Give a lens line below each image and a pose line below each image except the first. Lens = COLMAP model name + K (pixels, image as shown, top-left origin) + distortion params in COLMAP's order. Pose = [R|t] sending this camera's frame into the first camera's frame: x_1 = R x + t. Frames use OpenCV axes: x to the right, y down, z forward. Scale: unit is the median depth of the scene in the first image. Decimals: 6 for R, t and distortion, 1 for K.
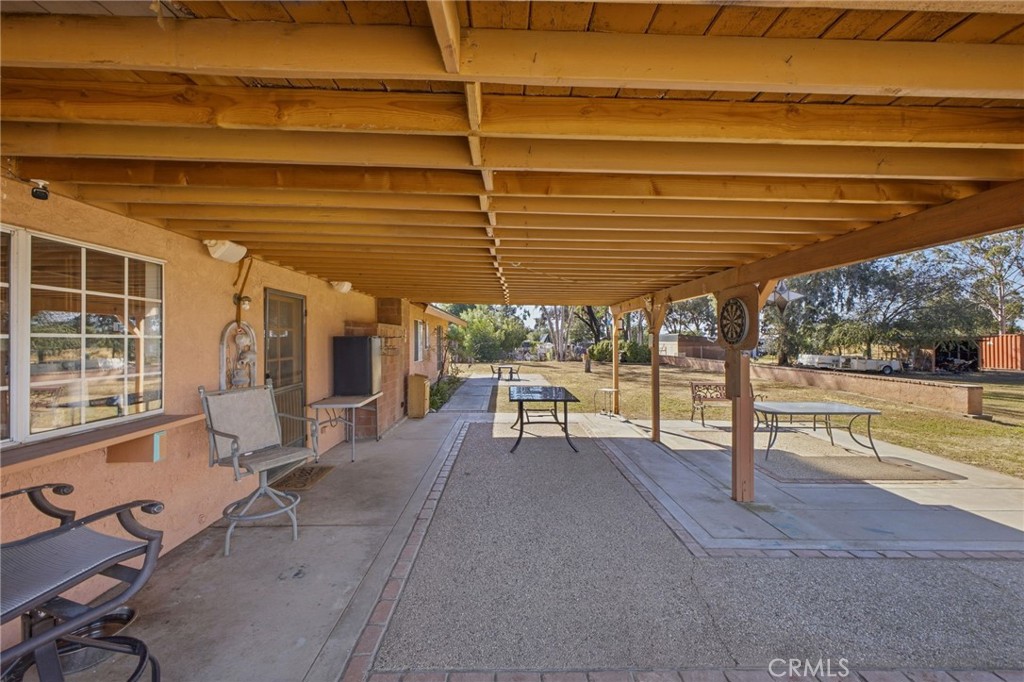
lens RADIAL K [[413.1, 0, 511.2], [0, 413.1, 339.6], [0, 0, 1]] dist [0.010950, -0.003340]
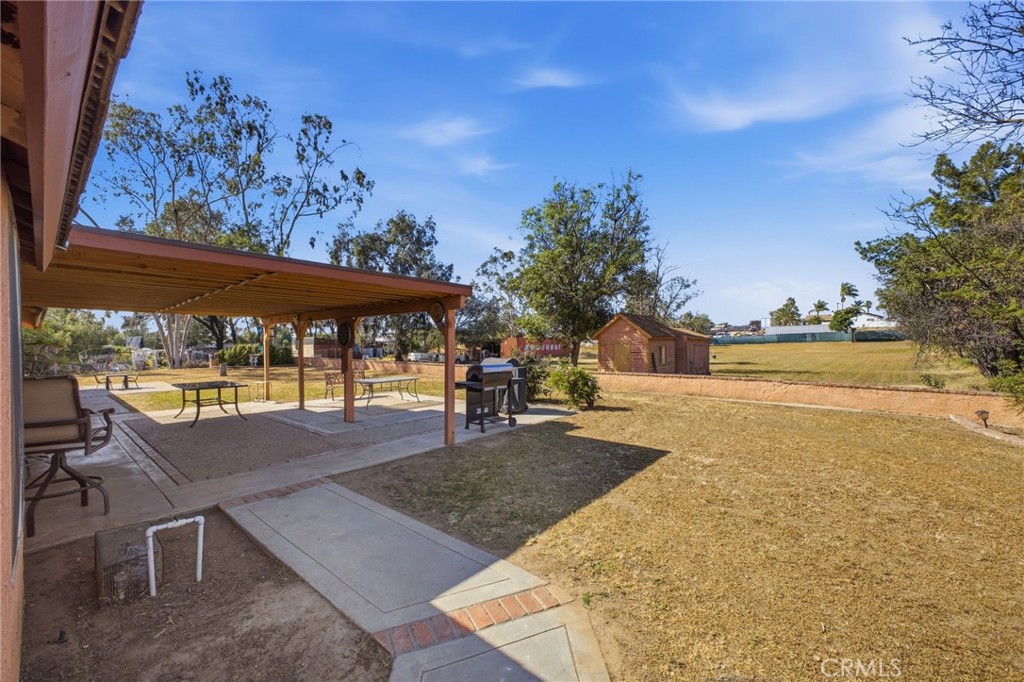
lens RADIAL K [[413.1, 0, 509.6], [0, 413.1, 342.7], [0, 0, 1]] dist [0.010950, -0.003340]
pose [[0.677986, -0.009788, 0.735010, -0.060358], [0.008483, 0.999949, 0.005492, -0.001347], [-0.735026, 0.002512, 0.678034, -0.144542]]
